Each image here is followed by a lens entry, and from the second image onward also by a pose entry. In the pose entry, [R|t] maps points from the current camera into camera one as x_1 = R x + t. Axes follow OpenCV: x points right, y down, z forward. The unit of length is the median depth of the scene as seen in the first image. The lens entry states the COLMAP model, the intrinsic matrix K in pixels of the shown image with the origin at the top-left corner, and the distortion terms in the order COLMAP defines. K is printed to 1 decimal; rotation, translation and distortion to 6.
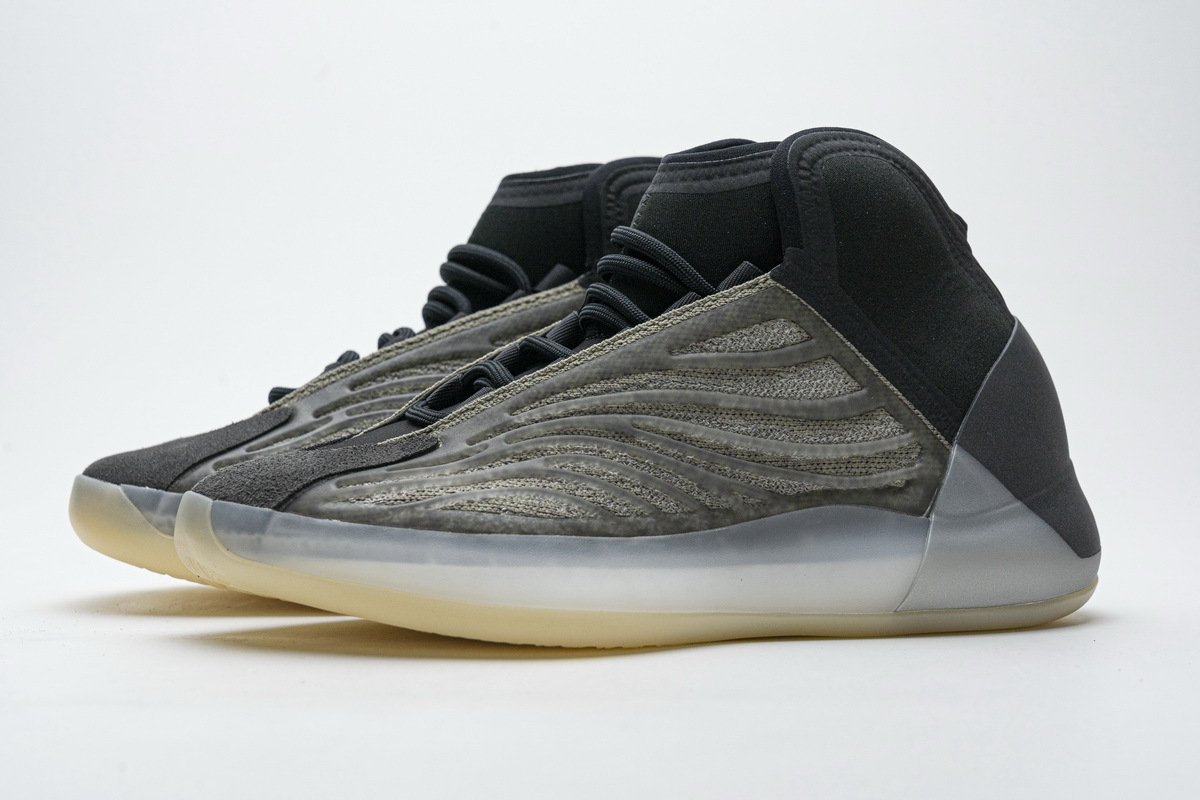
lens RADIAL K [[2099.7, 0, 596.5], [0, 2099.7, 402.0], [0, 0, 1]] dist [-0.023209, 0.000000]
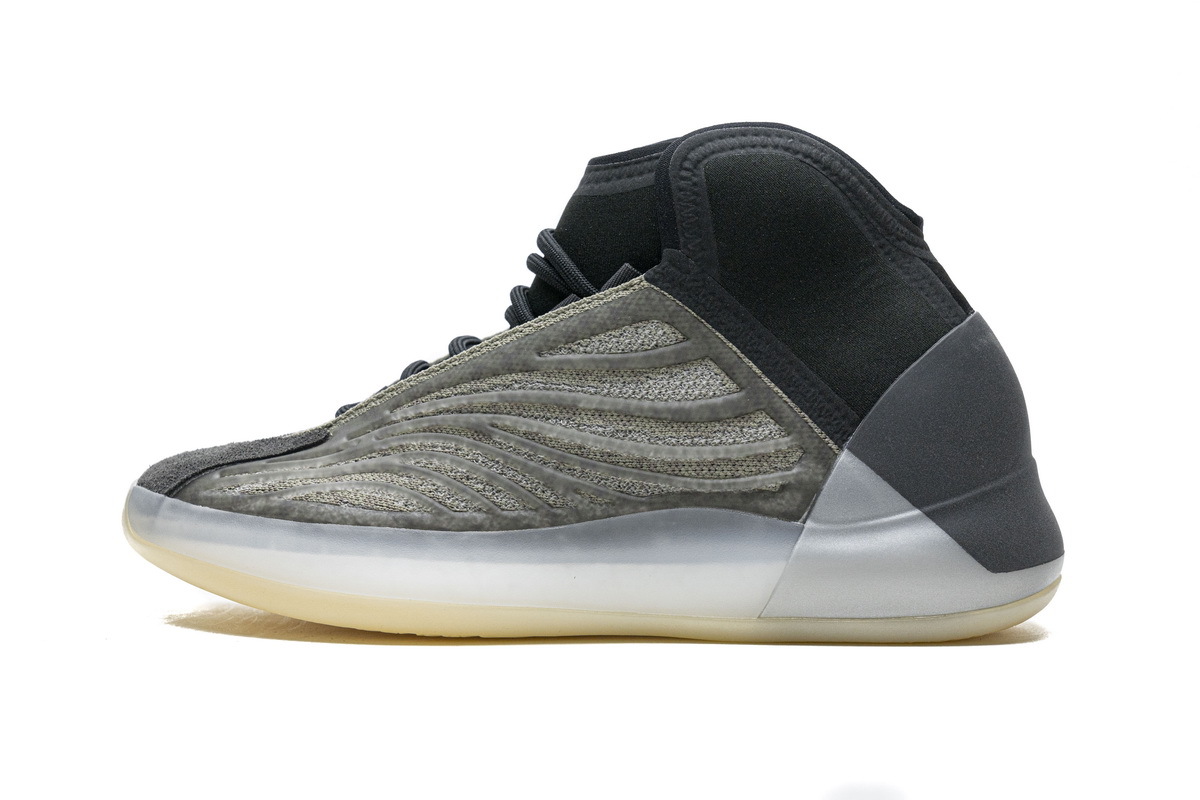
lens RADIAL K [[2271.9, 0, 603.3], [0, 2271.9, 395.1], [0, 0, 1]] dist [-0.007405, 0.000000]
pose [[0.909330, 0.011700, -0.415911, 0.523732], [-0.007690, 0.999906, 0.011314, -0.016131], [0.416004, -0.007090, 0.909335, 0.002442]]
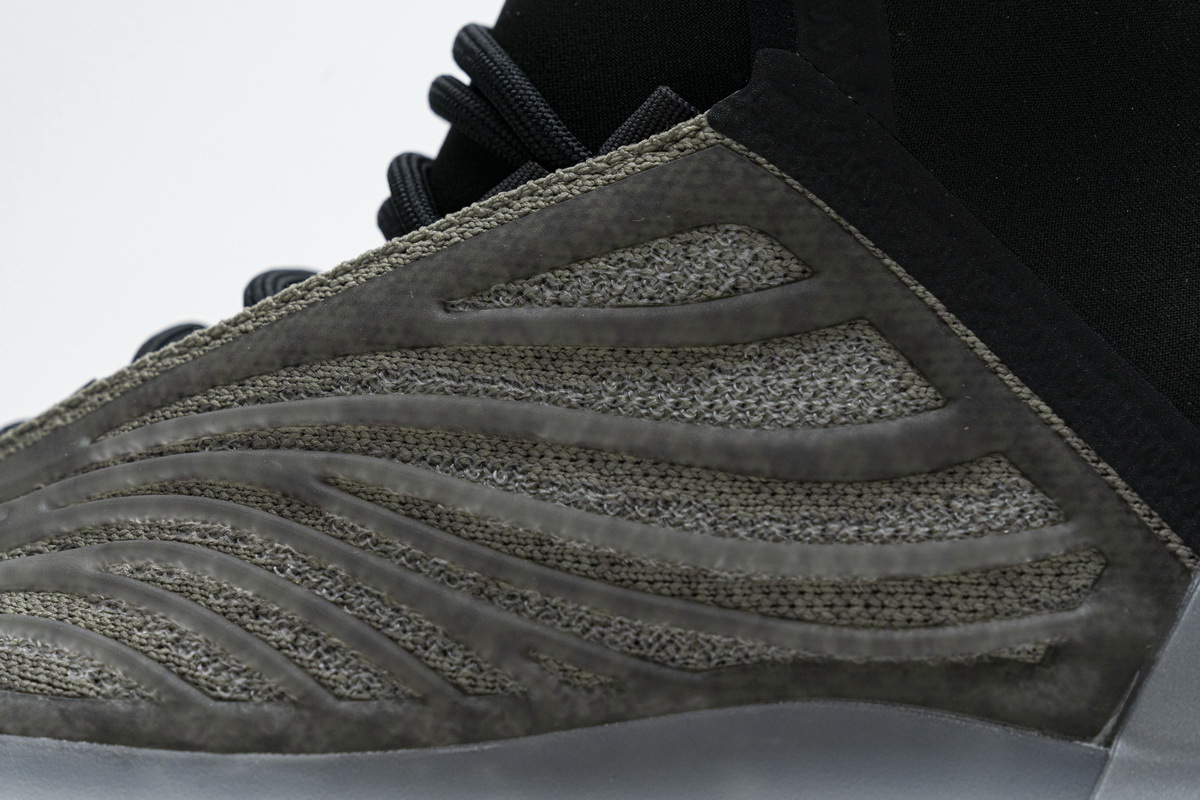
lens RADIAL K [[2271.9, 0, 596.3], [0, 2271.9, 404.2], [0, 0, 1]] dist [-0.007405, 0.000000]
pose [[0.905207, 0.027247, -0.424097, 0.253302], [-0.024456, 0.999629, 0.012024, -0.010076], [0.424267, -0.000513, 0.905537, 0.601107]]
